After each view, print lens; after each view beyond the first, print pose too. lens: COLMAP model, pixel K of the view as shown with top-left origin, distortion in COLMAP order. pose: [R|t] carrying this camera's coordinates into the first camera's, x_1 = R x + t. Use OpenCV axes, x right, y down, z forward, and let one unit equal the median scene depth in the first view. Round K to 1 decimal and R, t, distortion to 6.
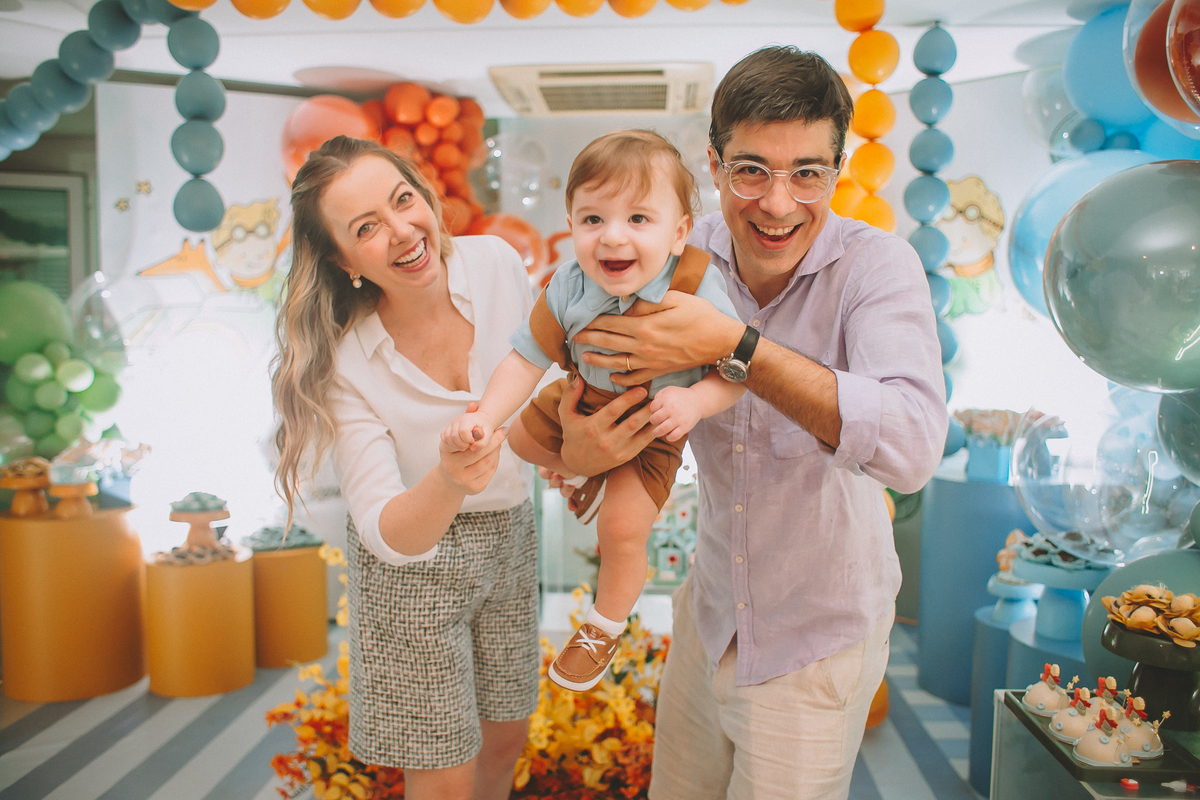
lens RADIAL K [[1055.8, 0, 590.9], [0, 1055.8, 388.7], [0, 0, 1]] dist [-0.095808, 0.056539]
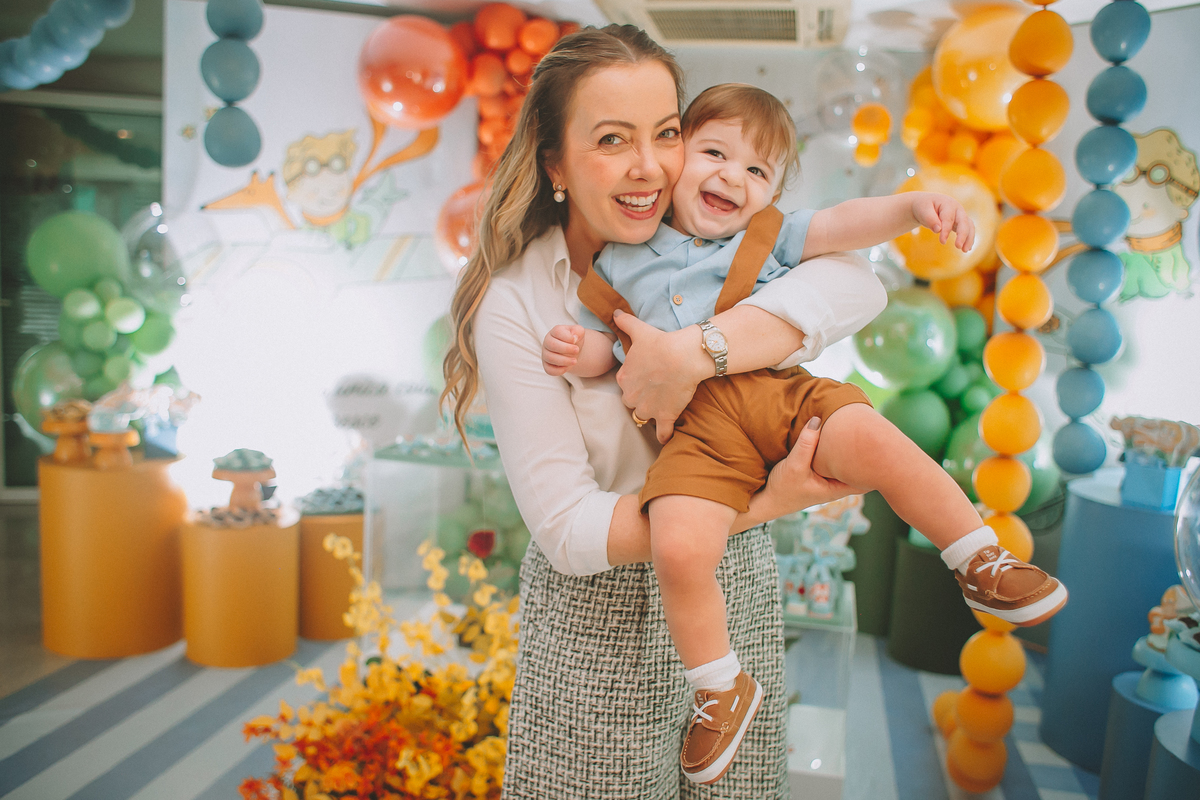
lens RADIAL K [[1055.8, 0, 594.9], [0, 1055.8, 389.6], [0, 0, 1]] dist [-0.095808, 0.056539]
pose [[0.987981, 0.064590, -0.140431, 0.054754], [-0.056578, 0.996574, 0.060322, -0.025309], [0.143846, -0.051652, 0.988251, 0.130265]]
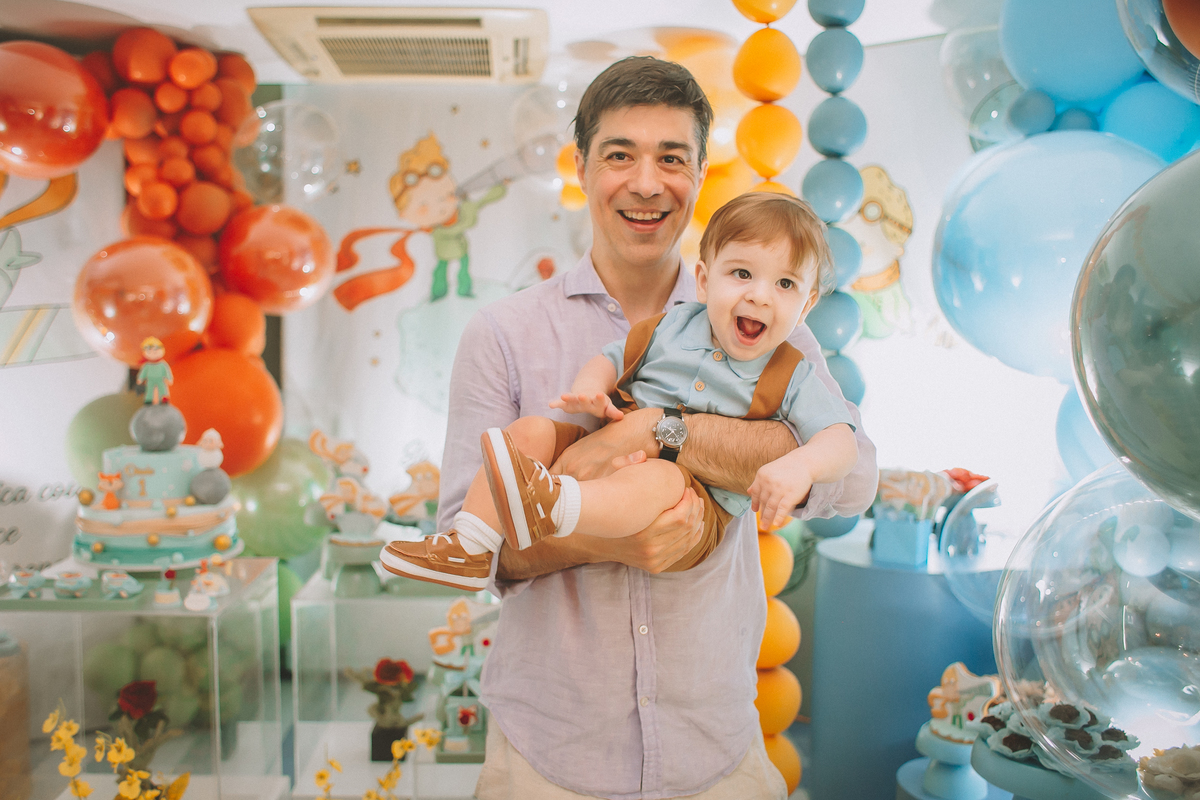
lens RADIAL K [[1055.8, 0, 587.4], [0, 1055.8, 388.2], [0, 0, 1]] dist [-0.095808, 0.056539]
pose [[0.992754, -0.002500, 0.120135, 0.056850], [0.001976, 0.999988, 0.004487, -0.040686], [-0.120145, -0.004217, 0.992747, 0.247419]]
